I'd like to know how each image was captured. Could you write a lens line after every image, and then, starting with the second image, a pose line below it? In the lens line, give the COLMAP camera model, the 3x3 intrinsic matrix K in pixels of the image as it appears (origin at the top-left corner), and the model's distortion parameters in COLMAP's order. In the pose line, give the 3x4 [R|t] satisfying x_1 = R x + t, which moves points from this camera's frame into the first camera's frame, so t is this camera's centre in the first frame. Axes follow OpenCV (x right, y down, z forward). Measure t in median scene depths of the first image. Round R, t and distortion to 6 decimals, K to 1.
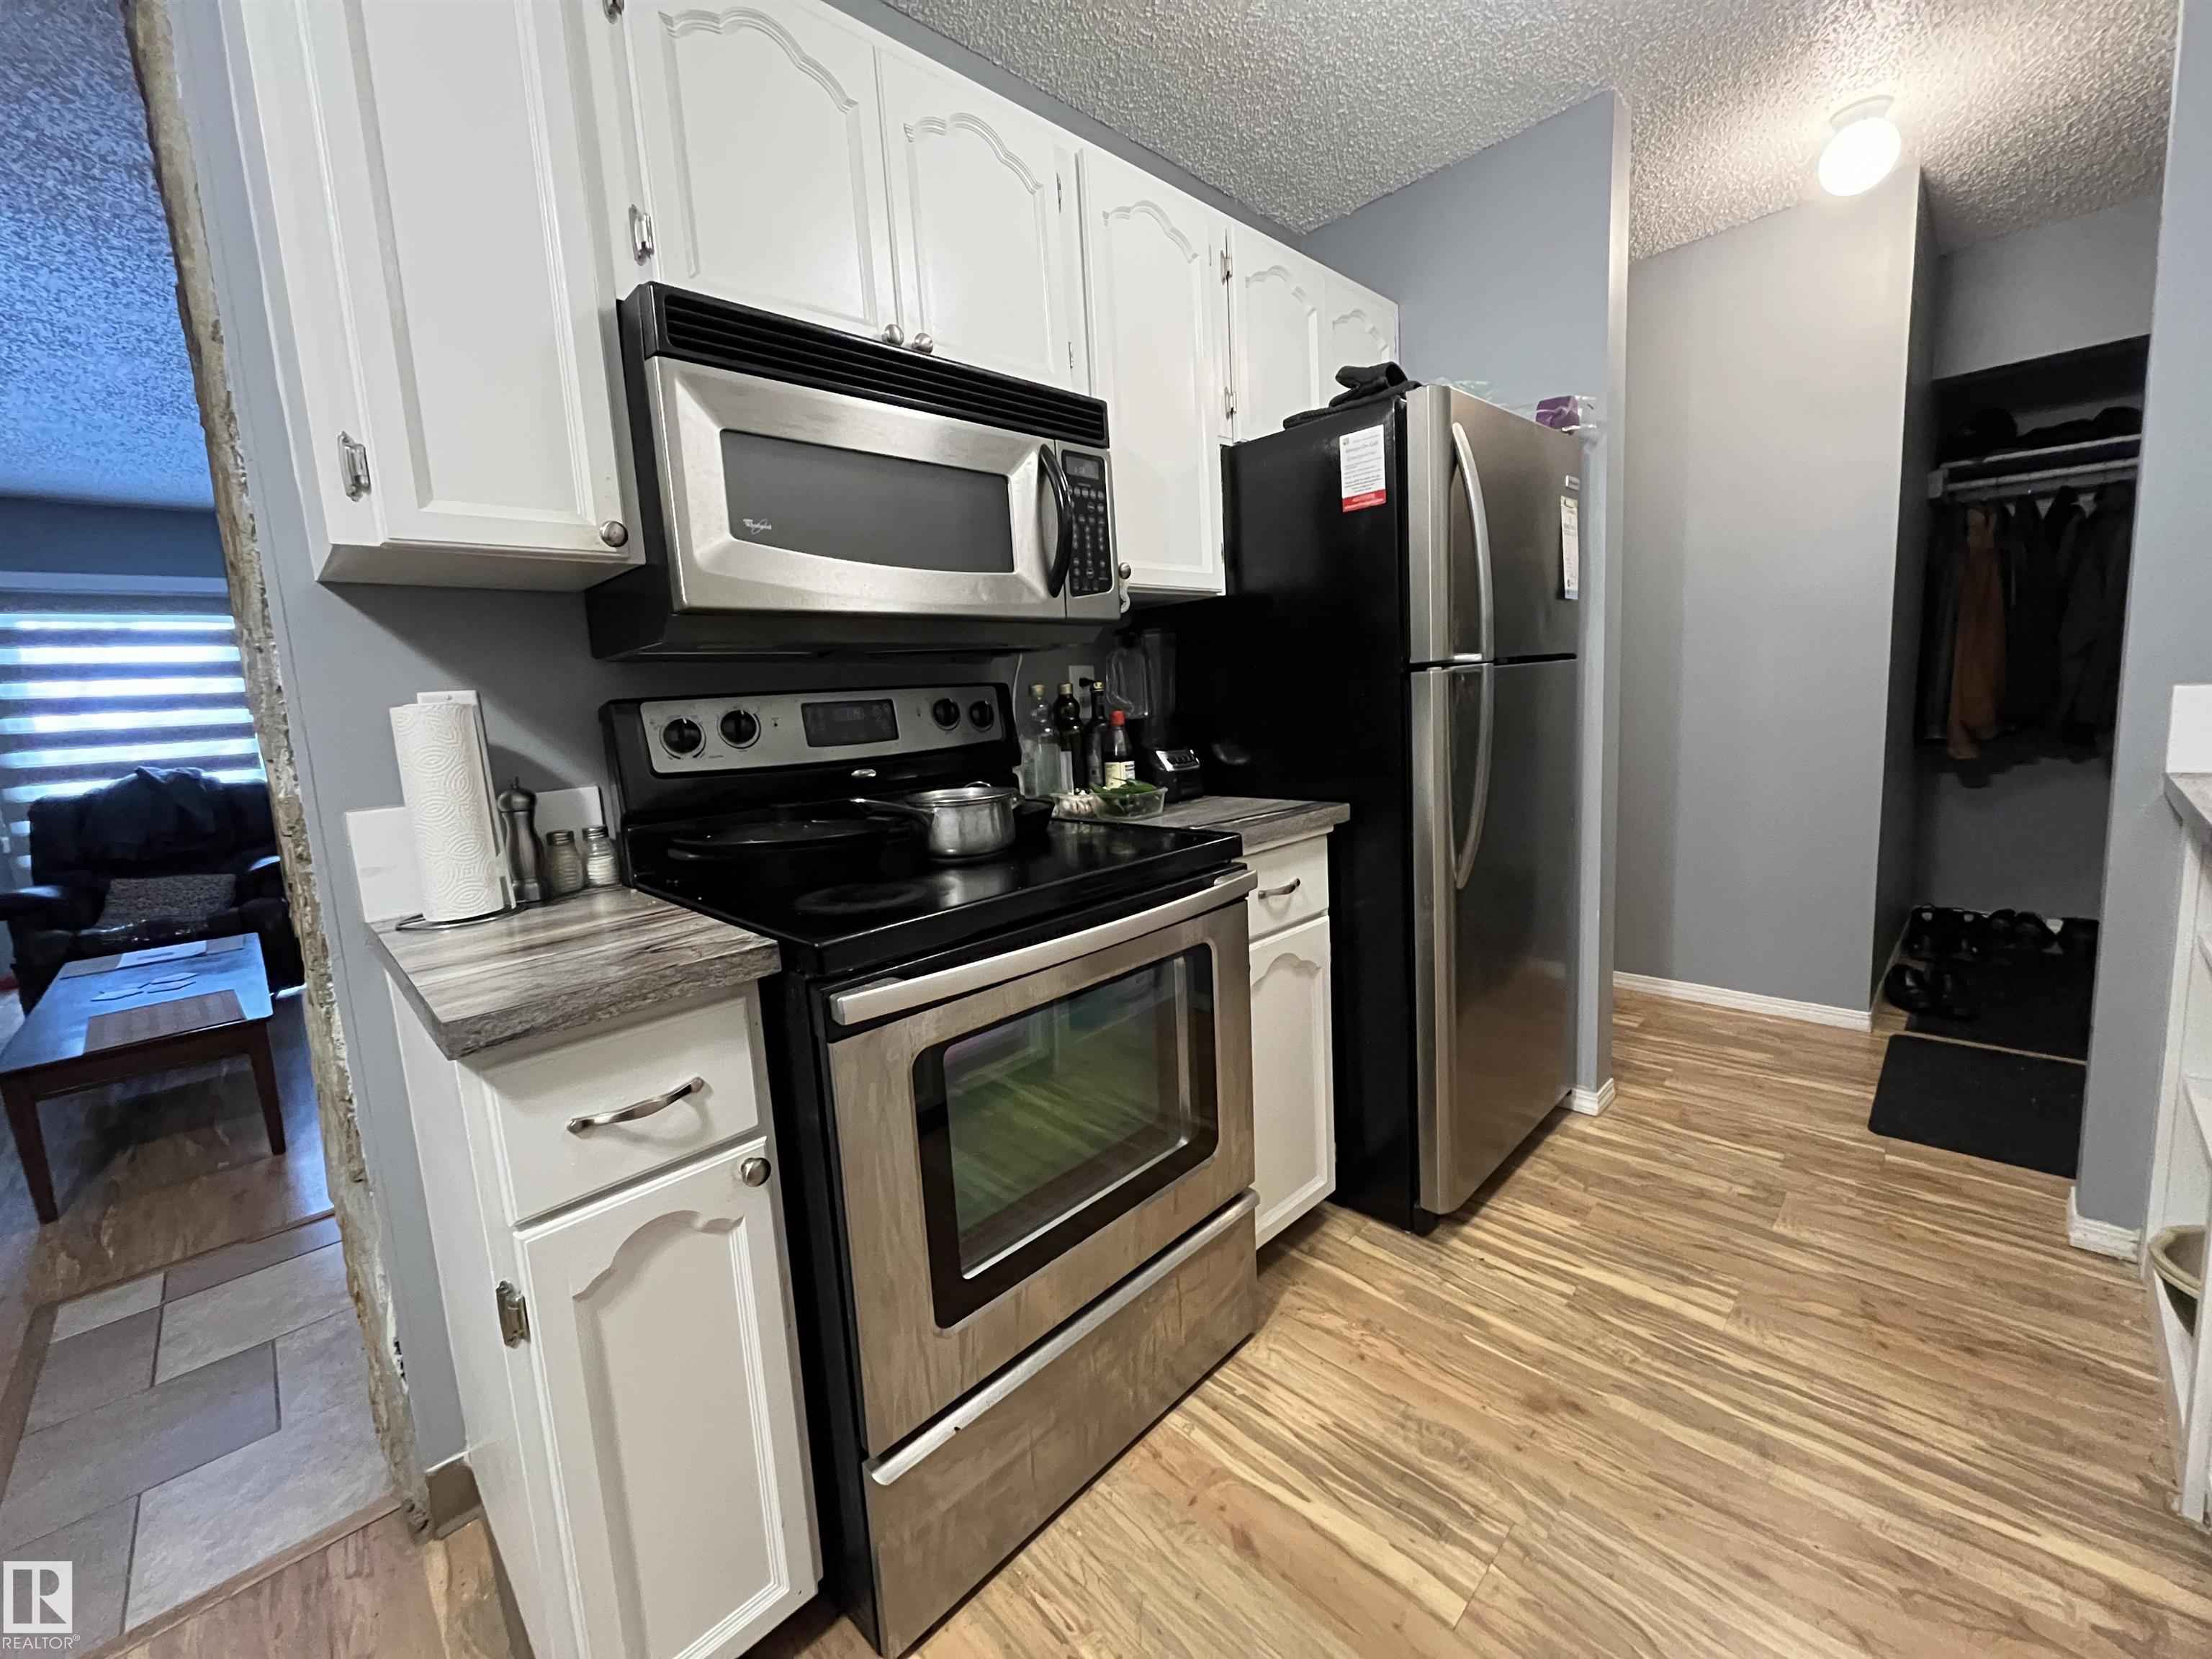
lens RADIAL K [[884.5, 0, 1105.4], [0, 884.5, 817.5], [0, 0, 1]] dist [-0.003998, -0.000410]
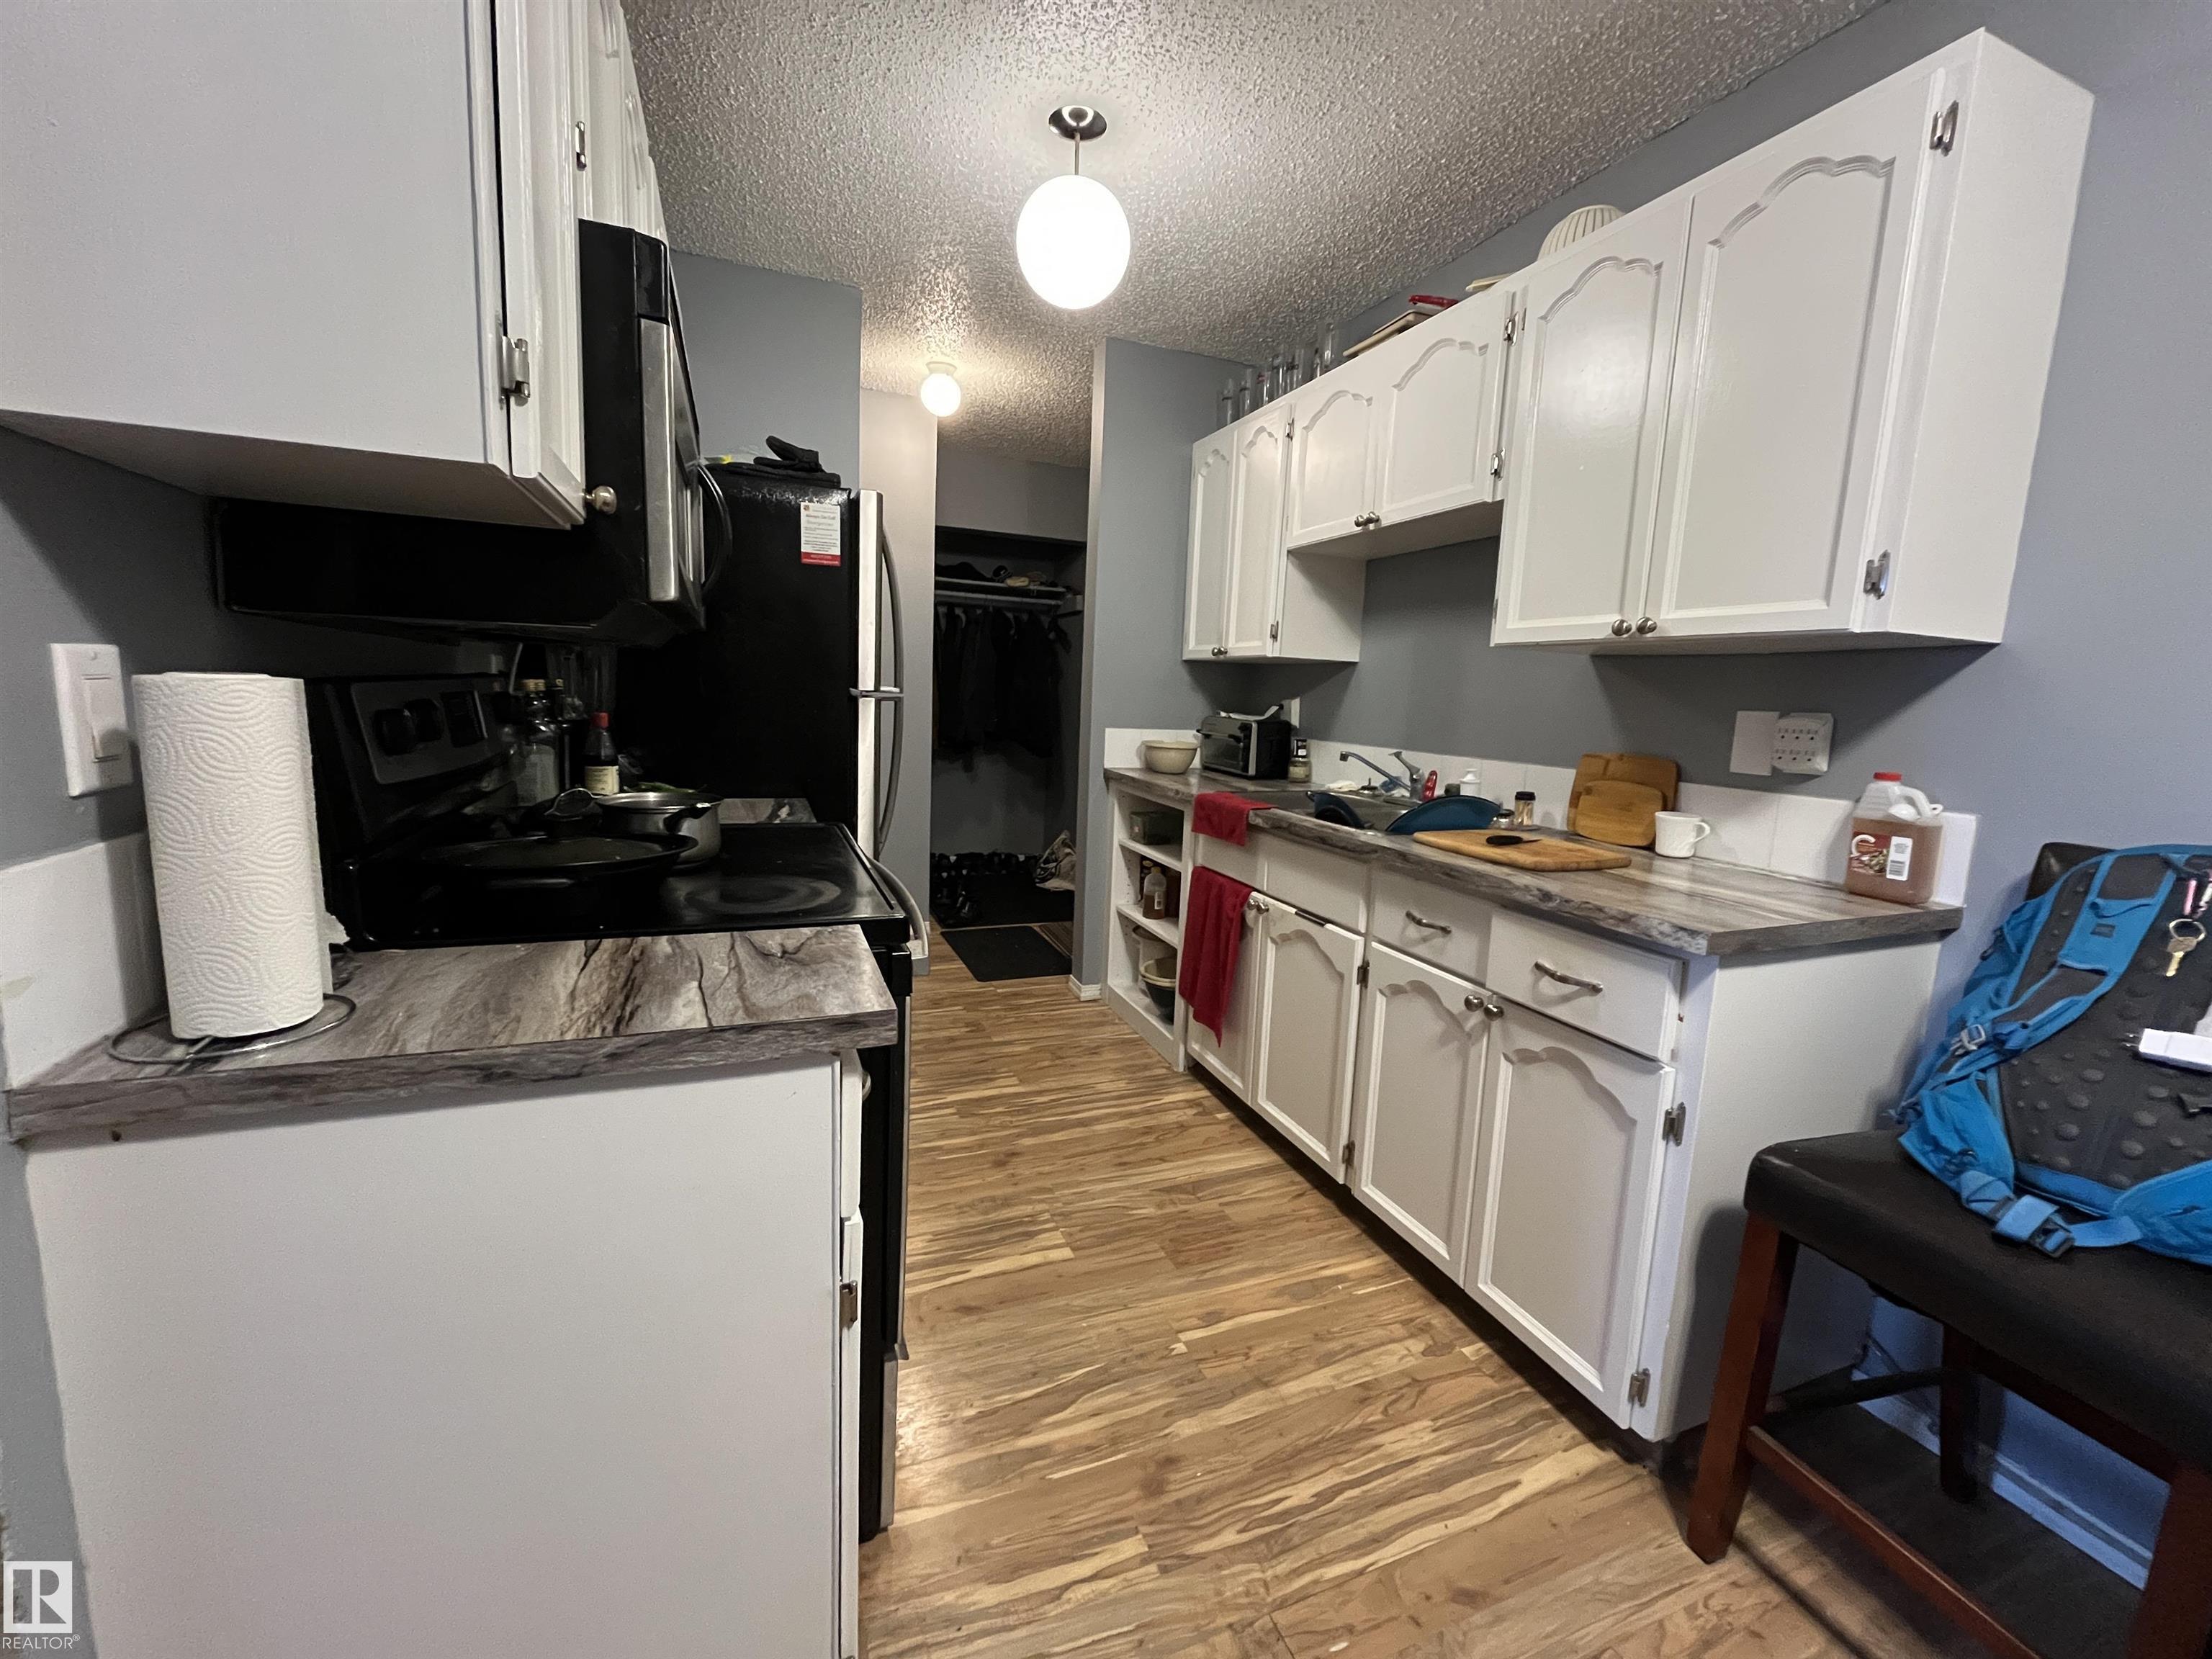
lens RADIAL K [[884.5, 0, 1102.2], [0, 884.5, 814.5], [0, 0, 1]] dist [-0.003998, -0.000410]
pose [[0.381485, -0.056537, 0.922645, -0.835716], [0.061188, 0.997483, 0.035823, -0.013812], [-0.922348, 0.042789, 0.383984, 0.172430]]
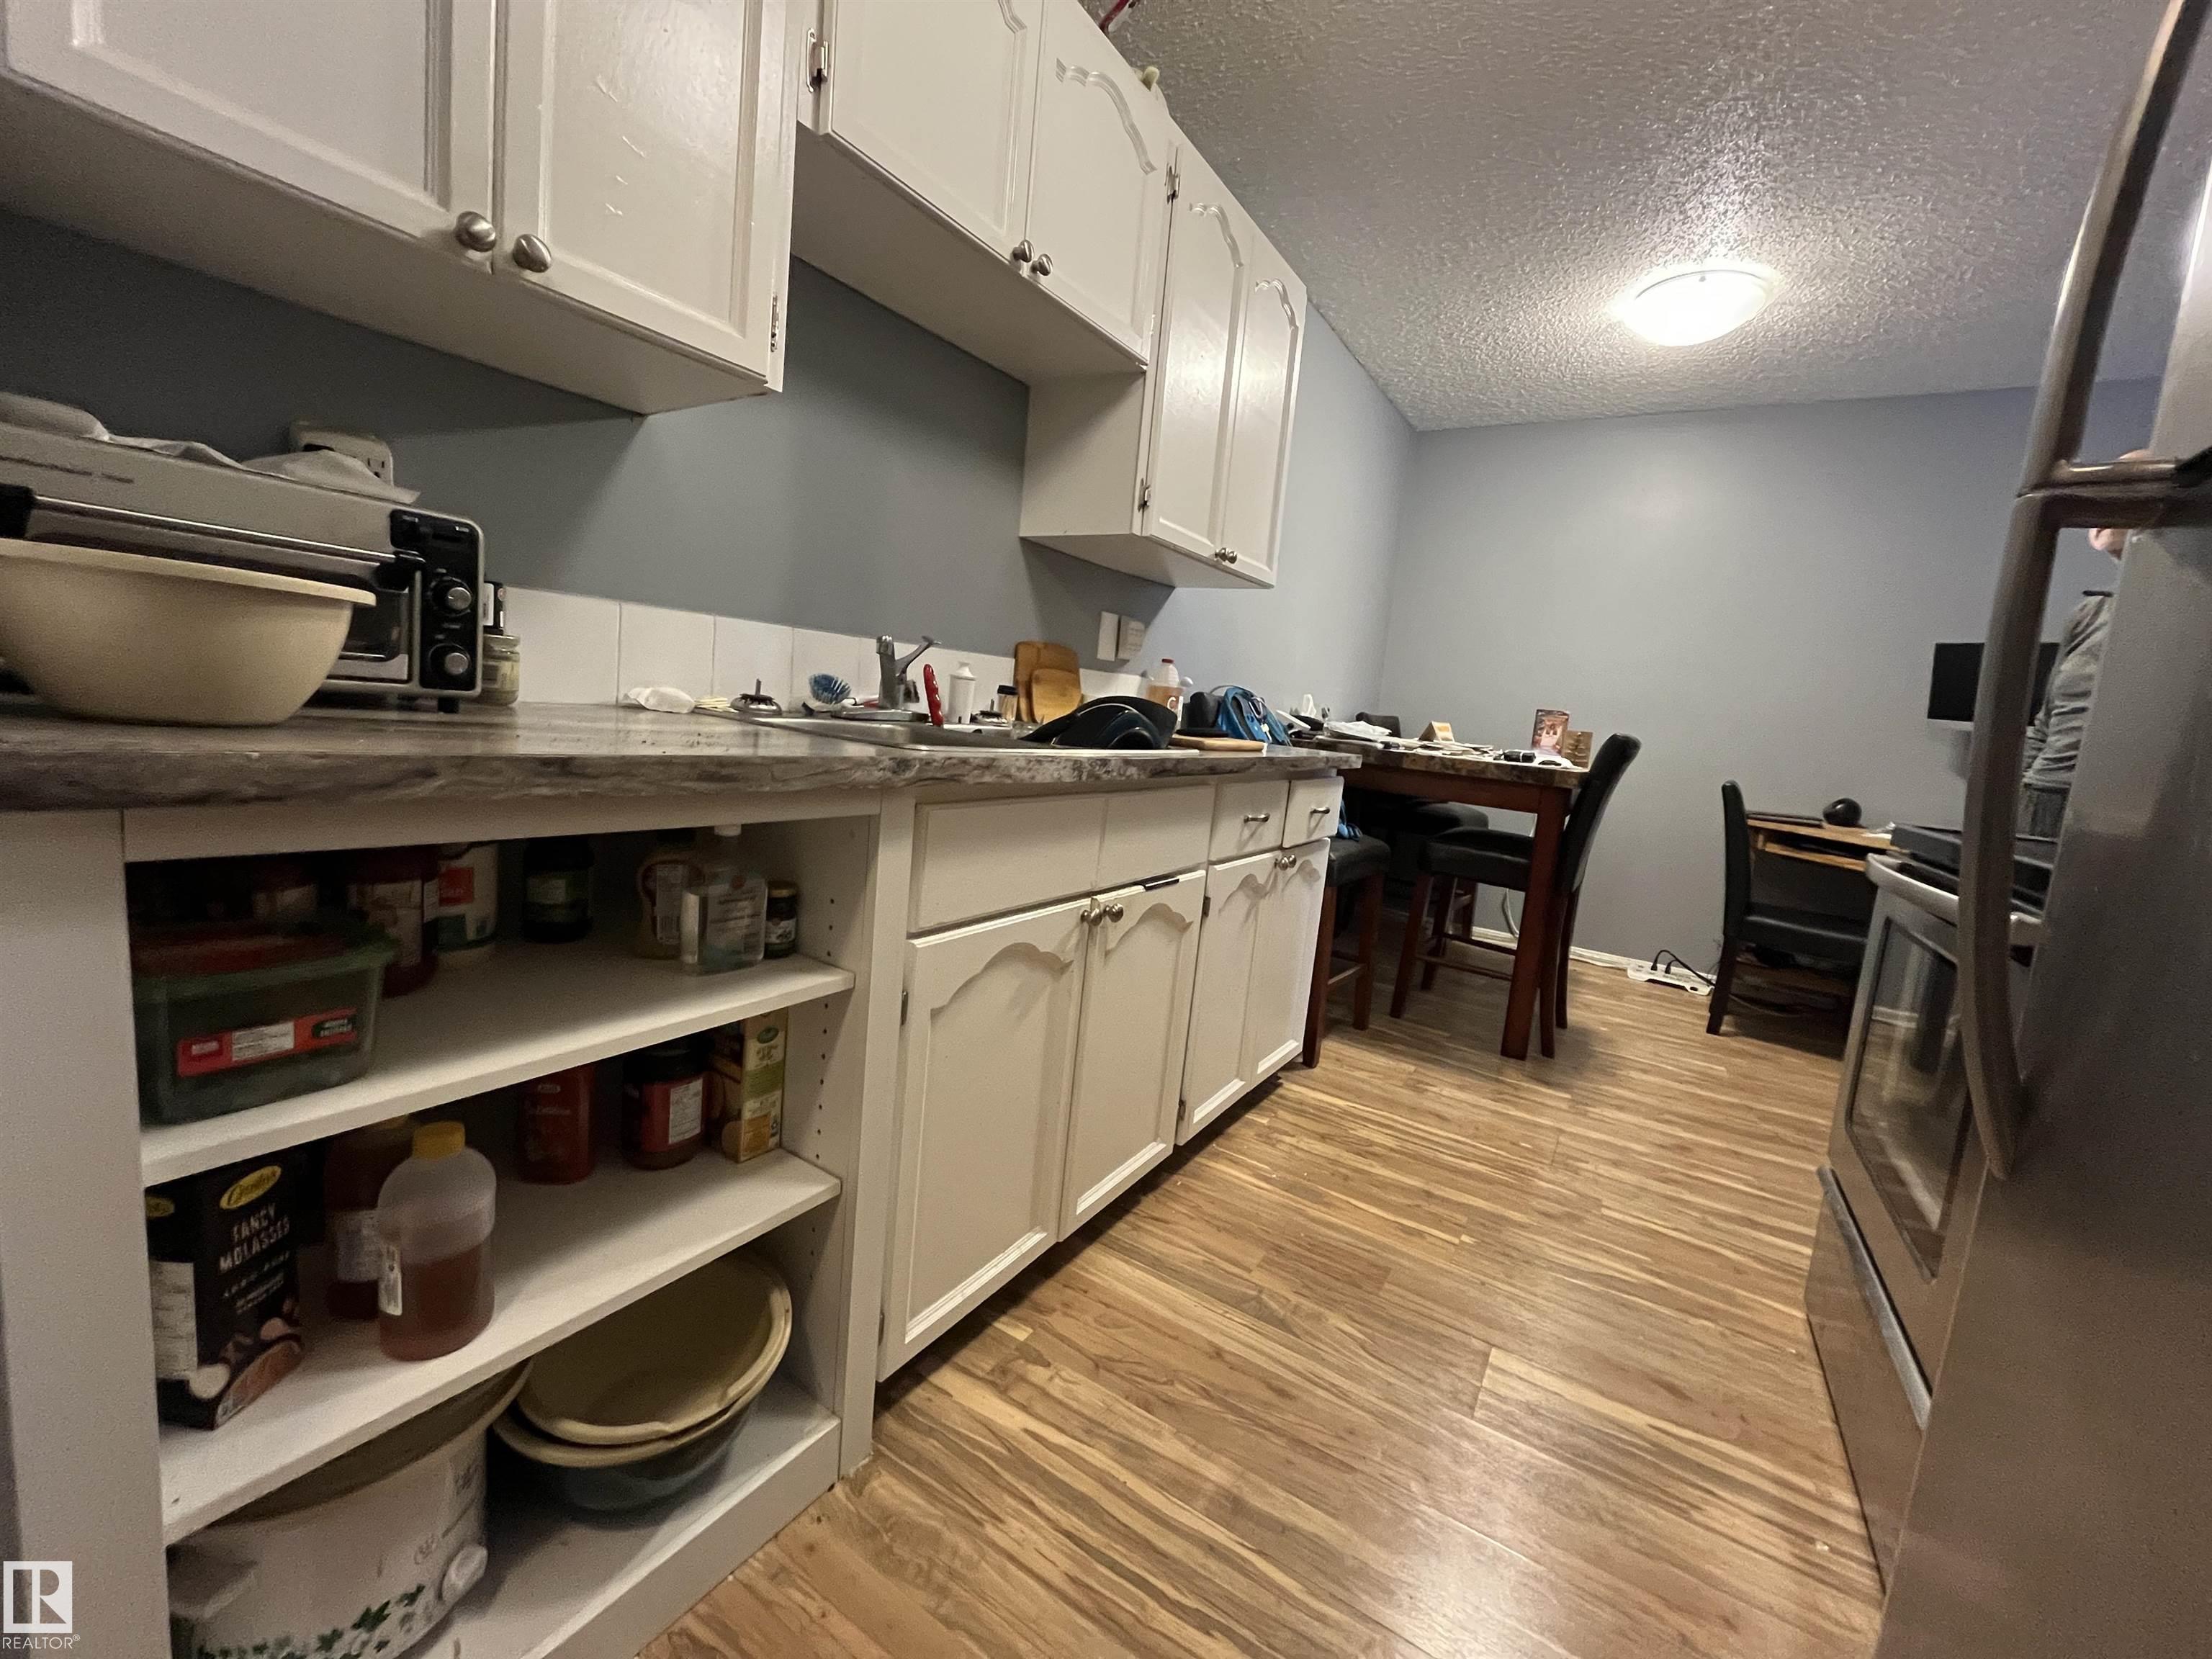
lens RADIAL K [[884.5, 0, 1104.3], [0, 884.5, 814.4], [0, 0, 1]] dist [-0.003998, -0.000410]
pose [[-0.973522, -0.006995, -0.228488, 0.932442], [-0.069888, 0.960780, 0.268360, -0.132446], [0.217650, 0.277223, -0.935829, 1.380624]]
